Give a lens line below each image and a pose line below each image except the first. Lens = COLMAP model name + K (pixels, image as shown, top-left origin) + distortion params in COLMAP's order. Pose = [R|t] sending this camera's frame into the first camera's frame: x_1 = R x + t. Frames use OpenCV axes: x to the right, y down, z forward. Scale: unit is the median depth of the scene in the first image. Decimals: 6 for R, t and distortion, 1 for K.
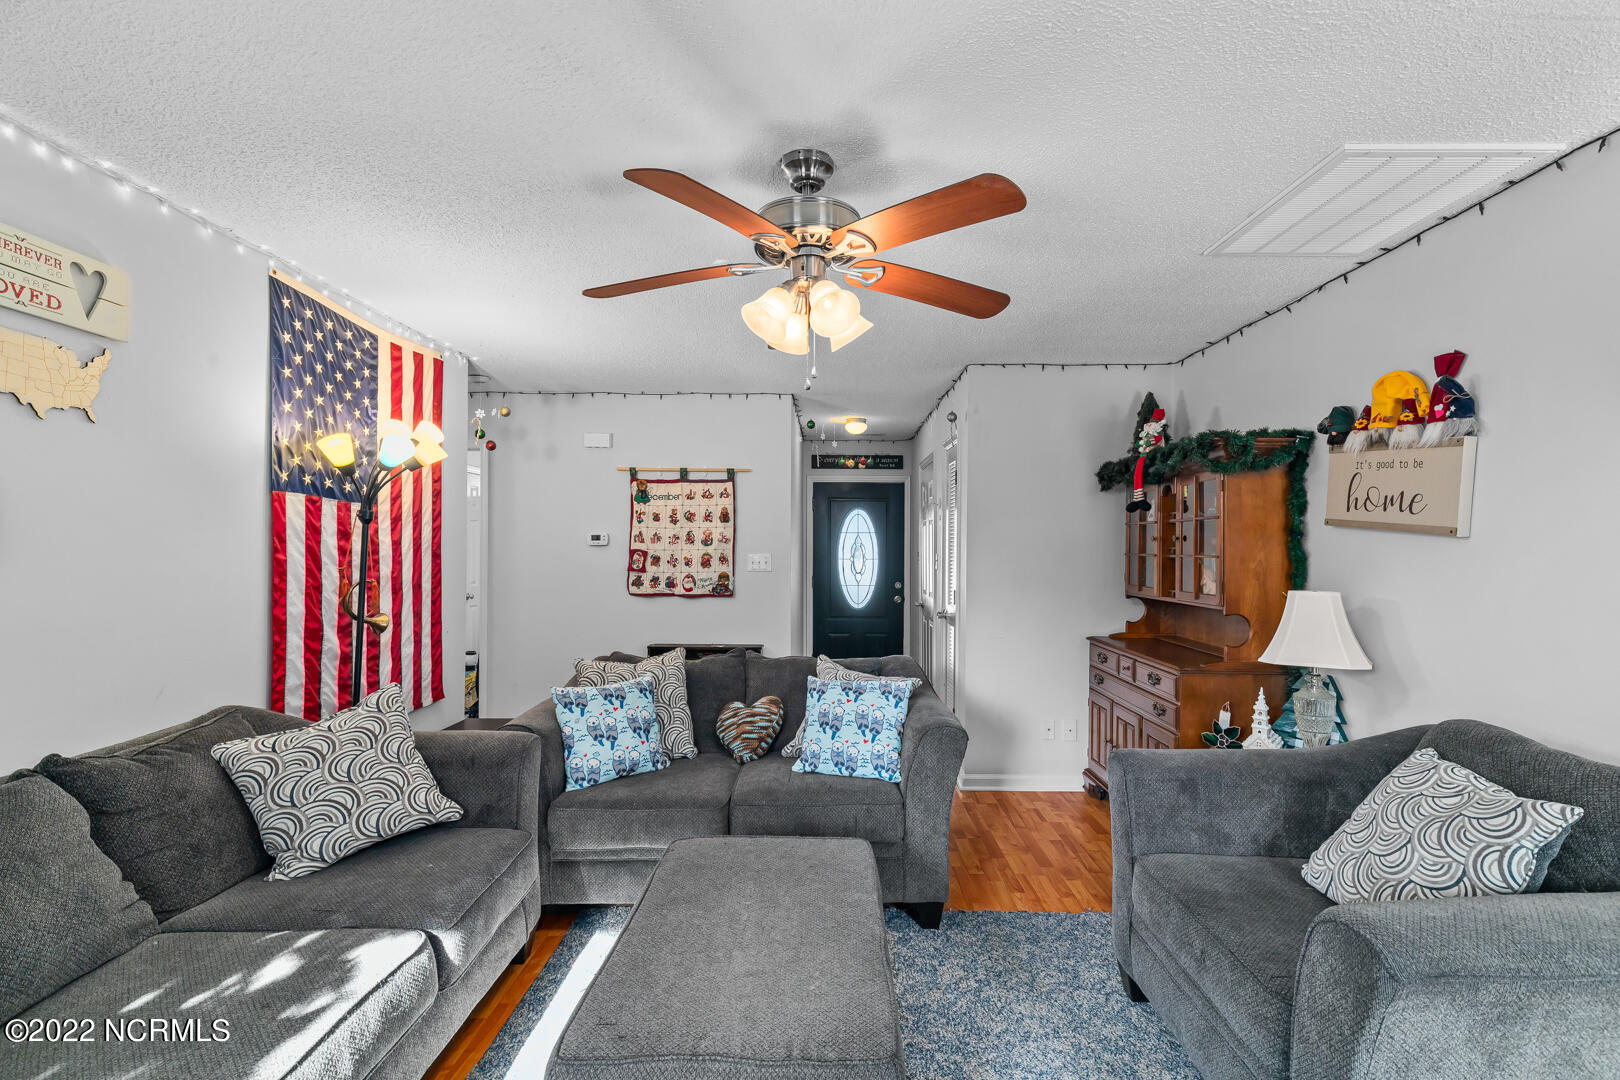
lens RADIAL K [[772.8, 0, 817.0], [0, 772.8, 546.7], [0, 0, 1]] dist [0.013936, -0.003234]
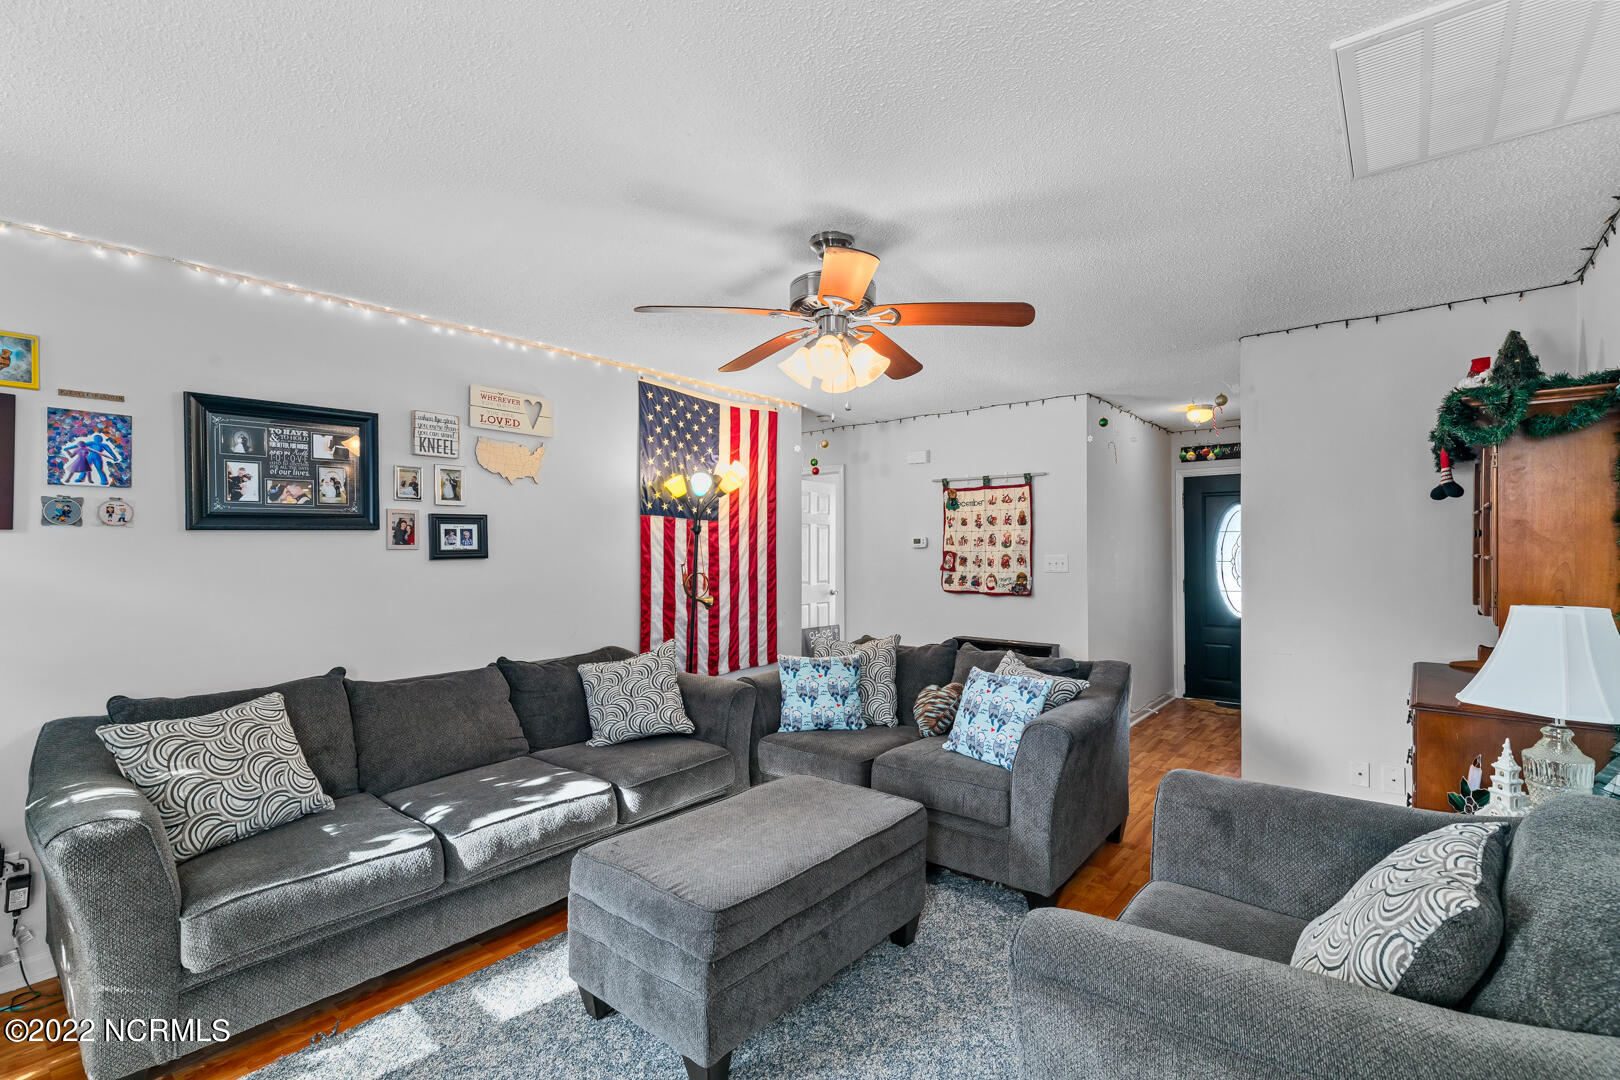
lens RADIAL K [[772.8, 0, 807.8], [0, 772.8, 550.7], [0, 0, 1]] dist [0.013936, -0.003234]
pose [[0.755043, -0.003856, -0.655664, 0.567827], [0.005560, 0.999984, 0.000522, 0.001909], [0.655652, -0.004040, 0.755052, 0.024799]]
